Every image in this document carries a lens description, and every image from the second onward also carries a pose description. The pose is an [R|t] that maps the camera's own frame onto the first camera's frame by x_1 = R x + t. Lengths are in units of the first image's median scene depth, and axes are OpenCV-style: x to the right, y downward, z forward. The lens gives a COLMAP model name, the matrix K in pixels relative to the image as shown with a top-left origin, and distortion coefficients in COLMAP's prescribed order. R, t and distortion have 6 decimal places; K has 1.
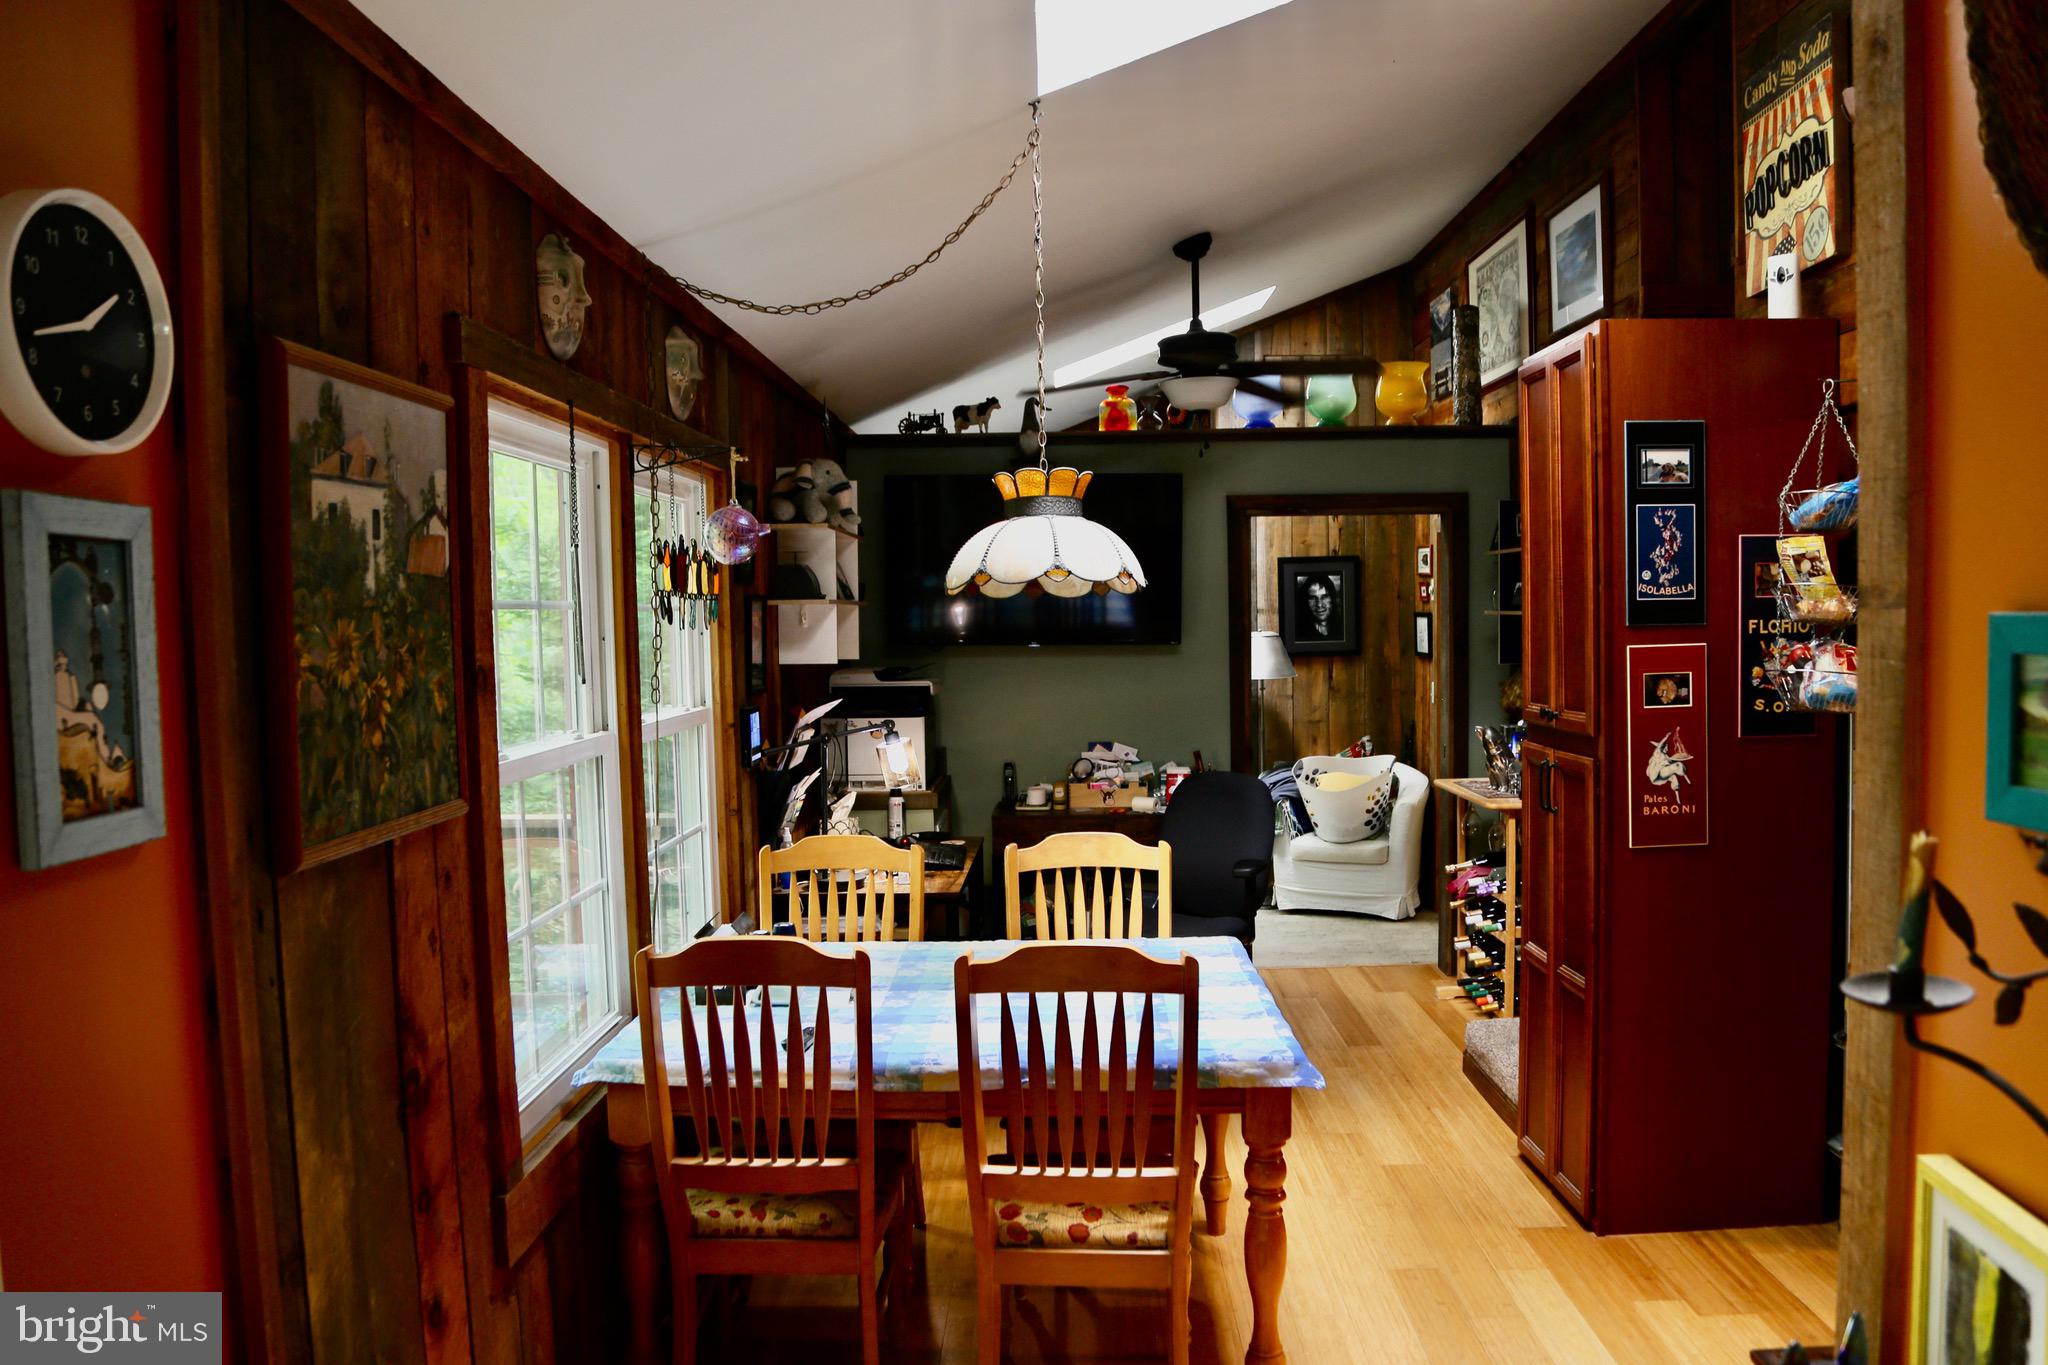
lens RADIAL K [[1537.4, 0, 1035.3], [0, 1537.4, 689.1], [0, 0, 1]] dist [-0.139948, 0.131980]
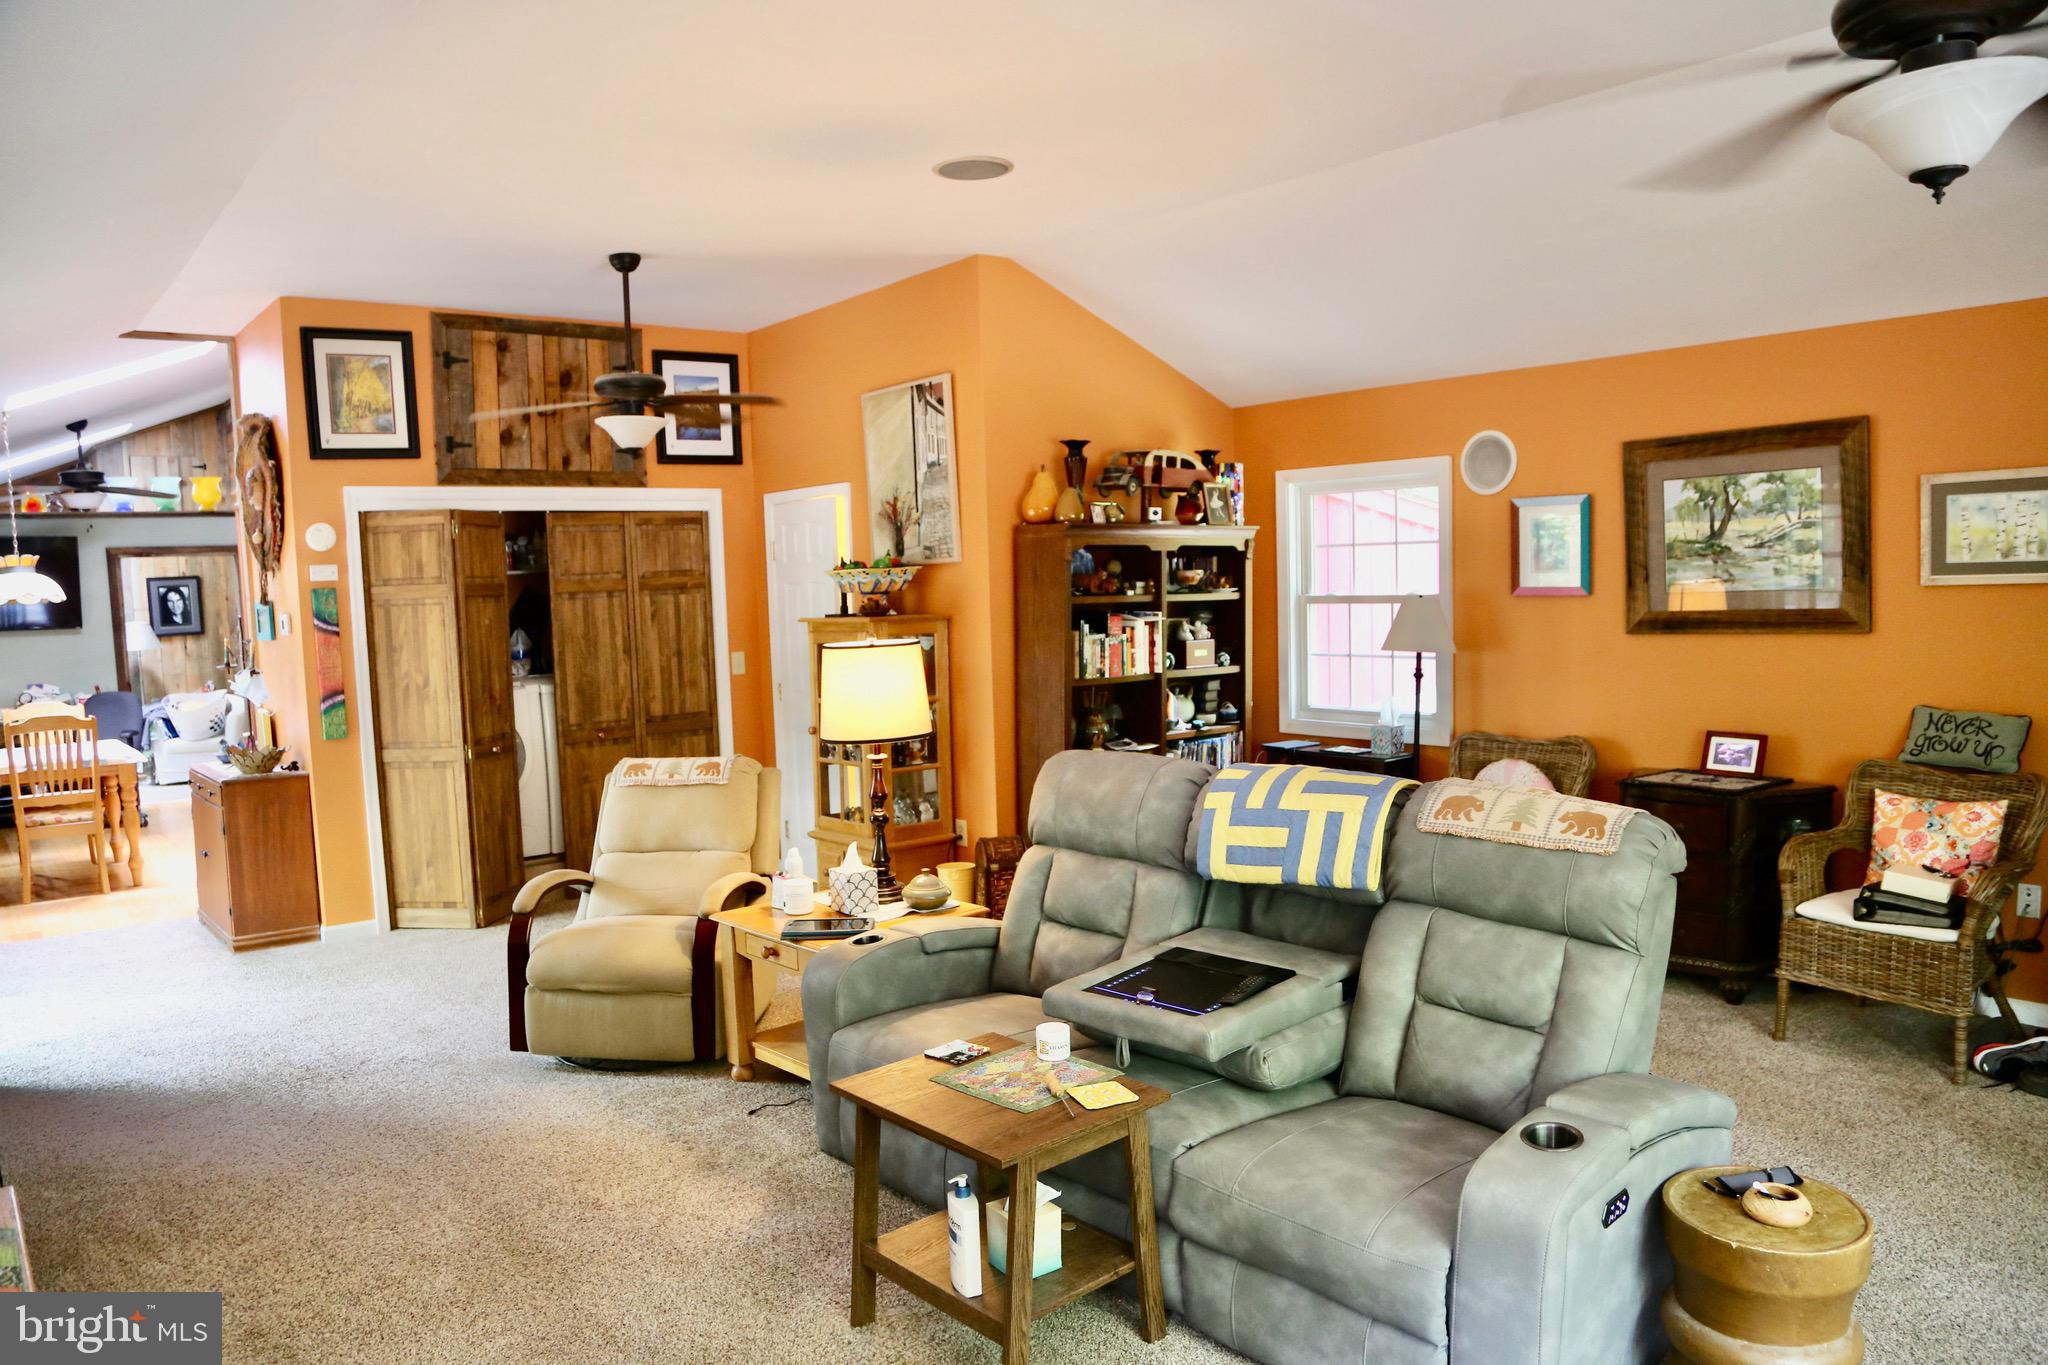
lens RADIAL K [[1537.4, 0, 1035.3], [0, 1537.4, 689.1], [0, 0, 1]] dist [-0.139948, 0.131980]
pose [[0.785309, -0.061343, 0.616058, -0.085990], [0.058973, 0.997966, 0.024196, 0.053644], [-0.616289, 0.017329, 0.787329, -0.875458]]
